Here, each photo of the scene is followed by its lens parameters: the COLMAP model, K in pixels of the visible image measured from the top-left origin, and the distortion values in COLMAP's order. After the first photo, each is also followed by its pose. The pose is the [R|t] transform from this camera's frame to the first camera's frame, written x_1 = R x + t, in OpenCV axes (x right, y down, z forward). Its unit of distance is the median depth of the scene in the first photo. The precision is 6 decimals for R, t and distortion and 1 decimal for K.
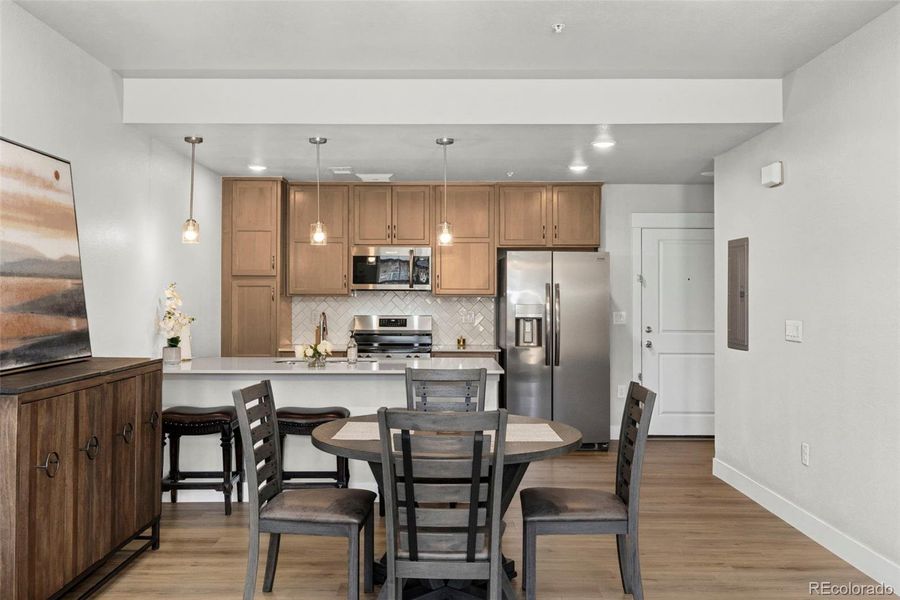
lens RADIAL K [[810.8, 0, 437.7], [0, 810.8, 283.6], [0, 0, 1]] dist [-0.002785, -0.004417]
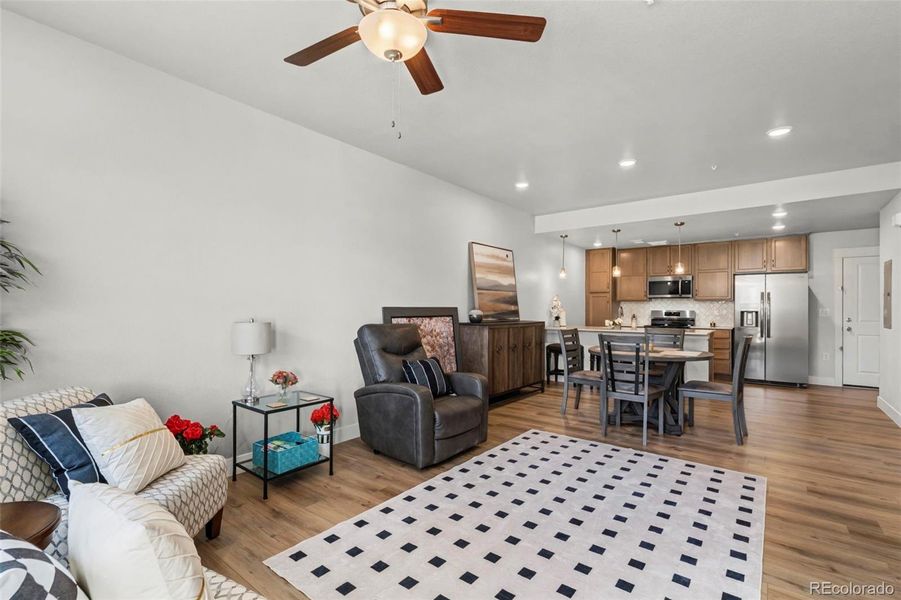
lens RADIAL K [[409.6, 0, 448.1], [0, 409.6, 308.6], [0, 0, 1]] dist [0.000258, 0.000240]
pose [[0.784591, 0.001500, -0.620012, 0.179775], [0.008354, 0.999881, 0.012992, 0.022034], [0.619958, -0.015373, 0.784485, -0.185098]]
